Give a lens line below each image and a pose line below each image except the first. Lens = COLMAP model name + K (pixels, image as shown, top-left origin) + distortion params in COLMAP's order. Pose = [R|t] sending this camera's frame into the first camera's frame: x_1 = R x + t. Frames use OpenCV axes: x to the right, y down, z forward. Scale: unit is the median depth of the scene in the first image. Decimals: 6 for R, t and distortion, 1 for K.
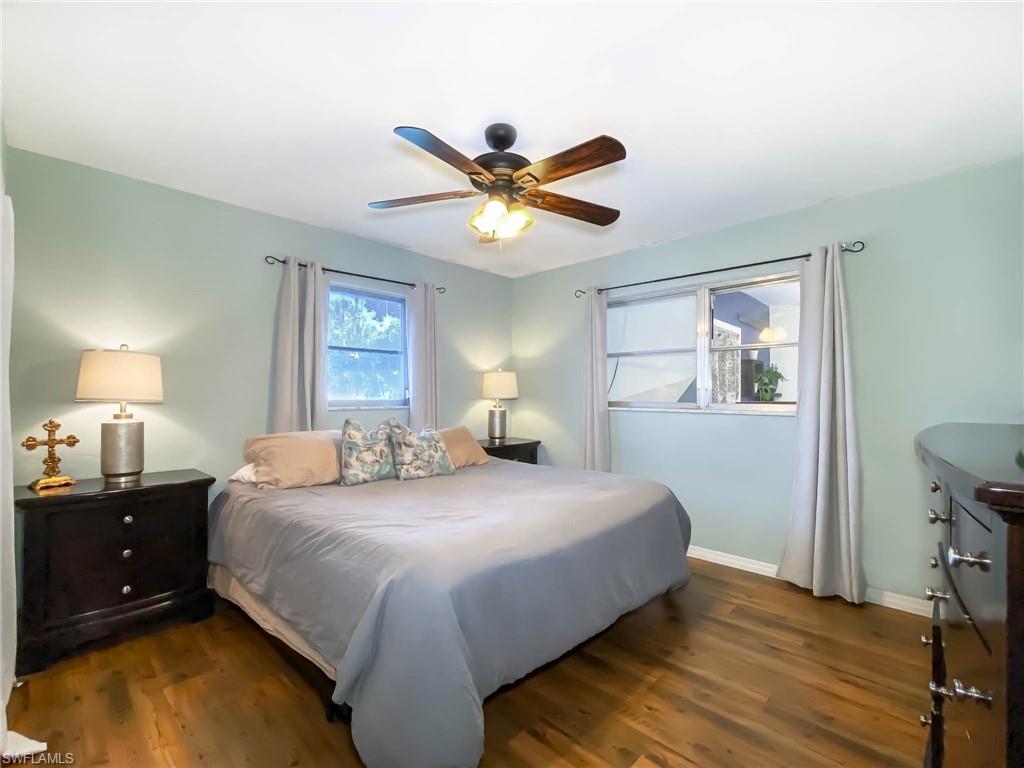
lens RADIAL K [[456.1, 0, 507.5], [0, 456.1, 391.0], [0, 0, 1]] dist [0.000493, 0.000018]
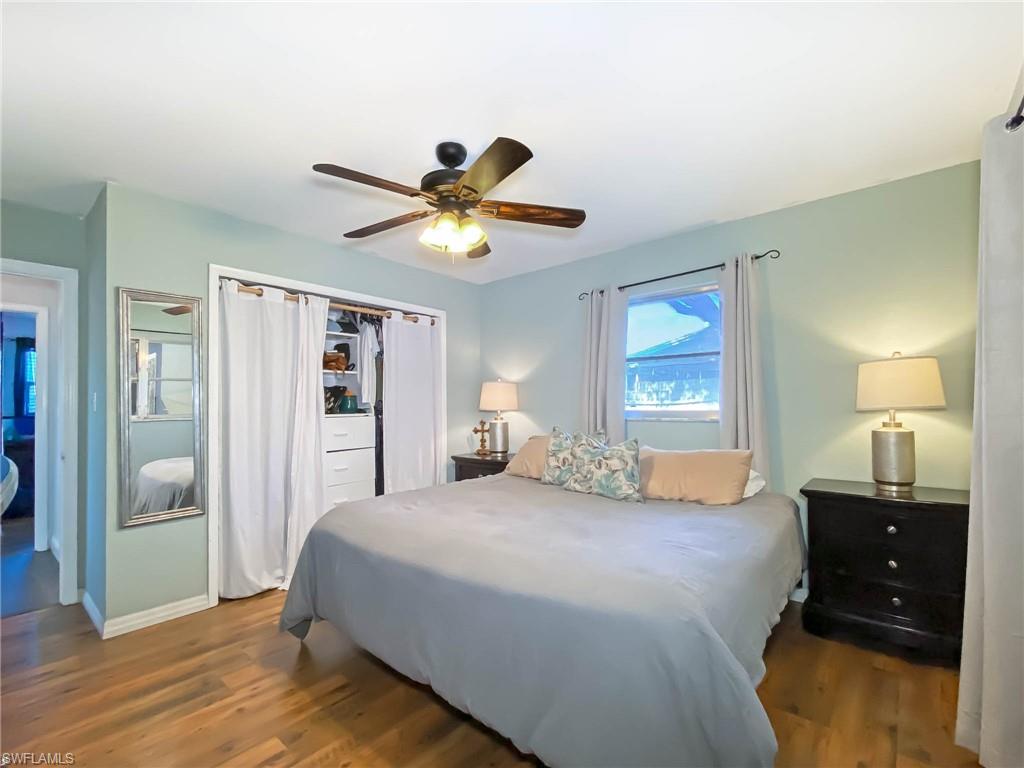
lens RADIAL K [[456.1, 0, 507.5], [0, 456.1, 391.0], [0, 0, 1]] dist [0.000493, 0.000018]
pose [[0.038662, -0.036005, -0.998603, 0.751057], [0.019395, 0.999189, -0.035275, 0.008743], [0.999064, -0.018004, 0.039329, 0.795360]]
